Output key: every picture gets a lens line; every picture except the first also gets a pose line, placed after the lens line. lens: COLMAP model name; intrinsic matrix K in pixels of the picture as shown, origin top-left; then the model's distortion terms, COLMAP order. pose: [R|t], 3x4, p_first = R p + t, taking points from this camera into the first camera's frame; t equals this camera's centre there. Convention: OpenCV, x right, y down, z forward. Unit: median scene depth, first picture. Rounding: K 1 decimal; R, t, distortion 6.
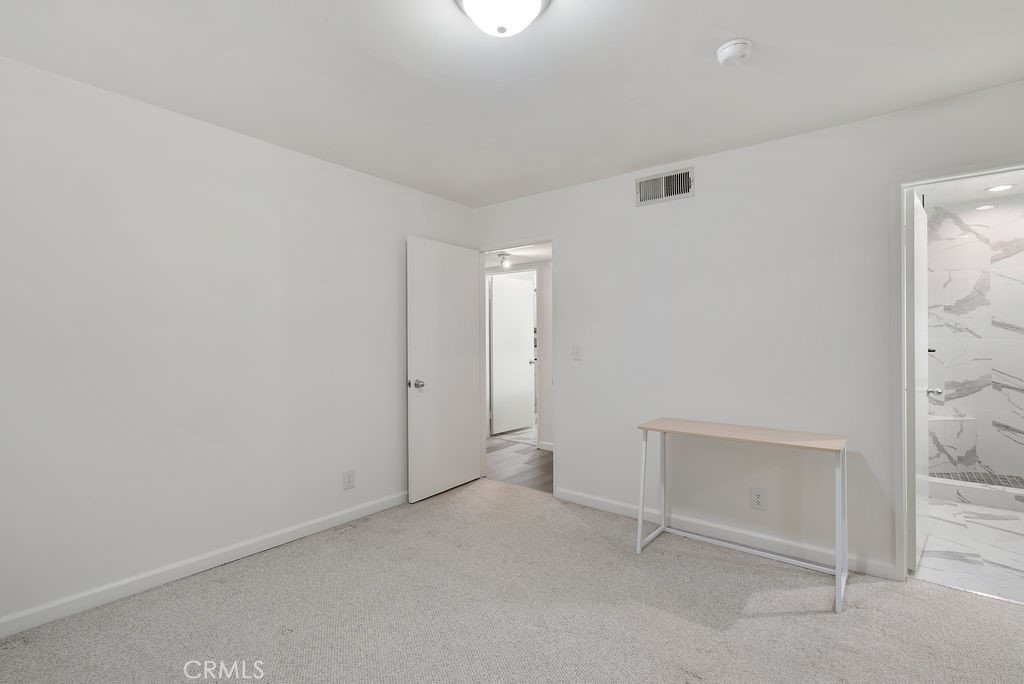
lens RADIAL K [[466.4, 0, 512.0], [0, 466.4, 342.0], [0, 0, 1]] dist [-0.001223, 0.000498]
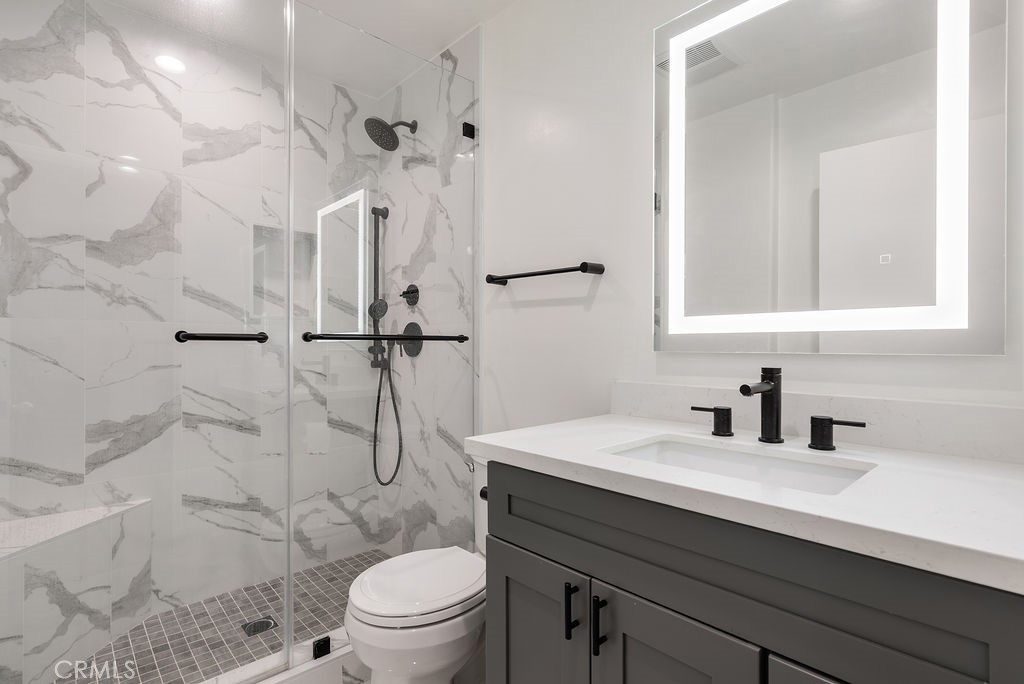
lens RADIAL K [[499.0, 0, 512.0], [0, 499.0, 342.0], [0, 0, 1]] dist [0.001922, 0.000093]
pose [[0.144841, 0.005877, 0.989437, 0.560898], [-0.009087, 0.999948, -0.004609, 0.011986], [-0.989413, -0.008324, 0.144887, 0.579931]]
